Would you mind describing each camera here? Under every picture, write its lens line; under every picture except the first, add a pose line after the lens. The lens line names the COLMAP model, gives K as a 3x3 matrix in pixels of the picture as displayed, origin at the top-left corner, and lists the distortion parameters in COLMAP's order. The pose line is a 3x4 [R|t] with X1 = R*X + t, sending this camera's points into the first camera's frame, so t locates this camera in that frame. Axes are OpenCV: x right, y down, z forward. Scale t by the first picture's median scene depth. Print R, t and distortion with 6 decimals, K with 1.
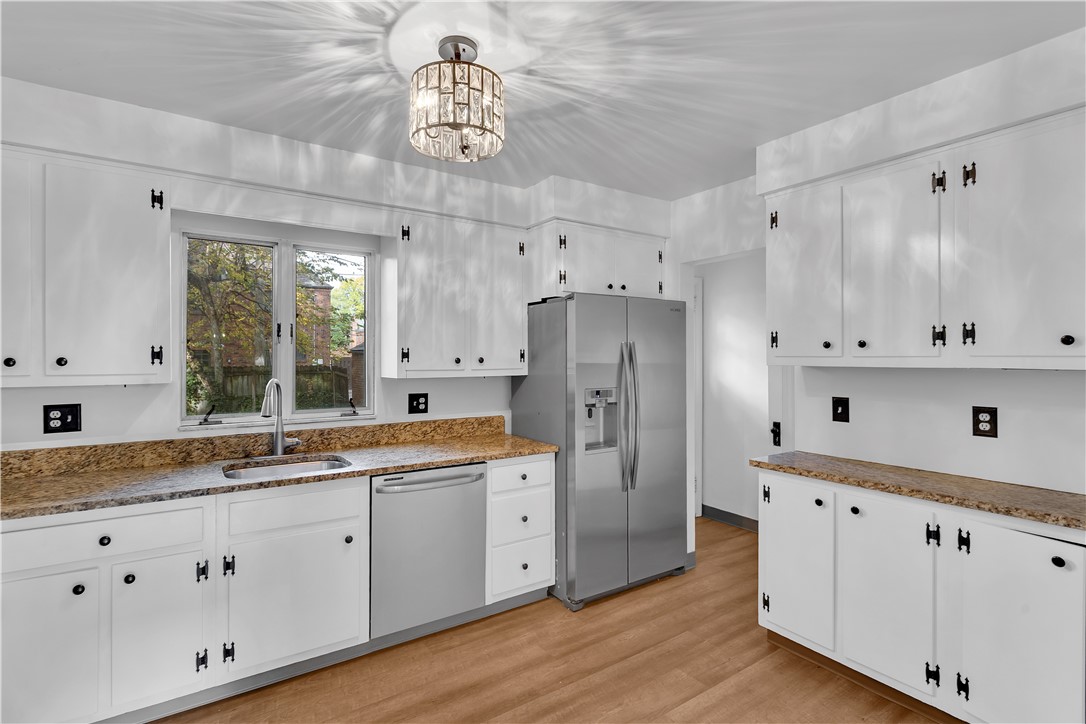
lens RADIAL K [[521.4, 0, 528.1], [0, 521.4, 356.4], [0, 0, 1]] dist [-0.000767, 0.001657]
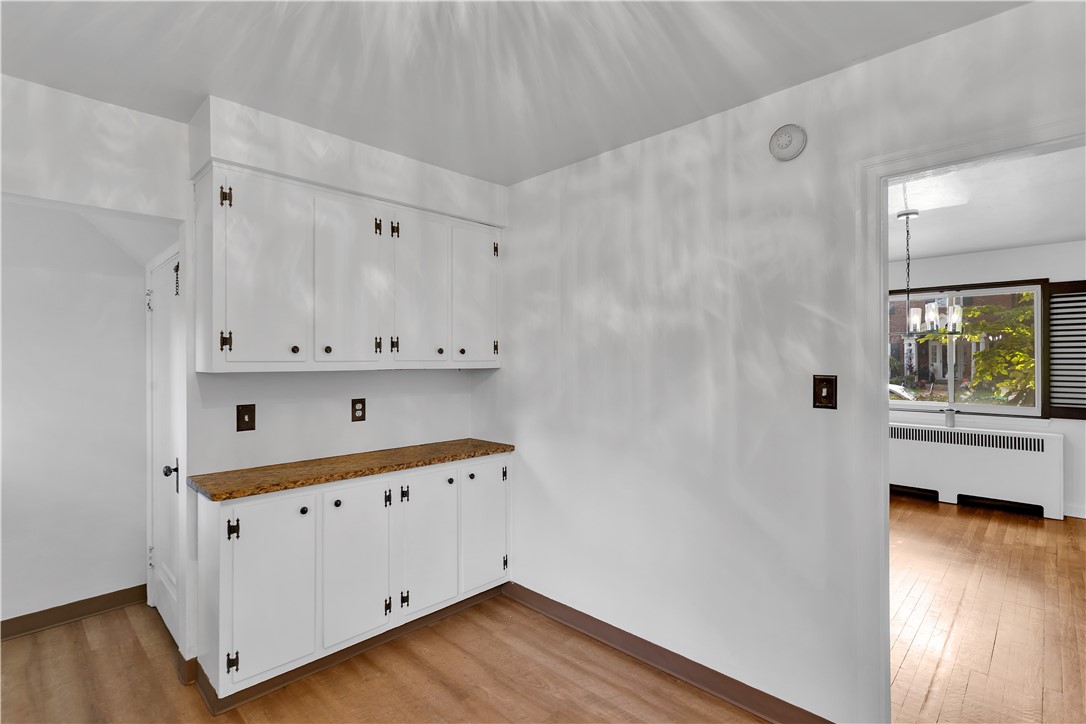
lens RADIAL K [[521.4, 0, 531.9], [0, 521.4, 356.8], [0, 0, 1]] dist [-0.000767, 0.001657]
pose [[-0.203780, 0.005786, 0.979000, -0.517275], [0.001841, 0.999983, -0.005526, -0.002486], [-0.979015, 0.000676, -0.203787, 0.827201]]
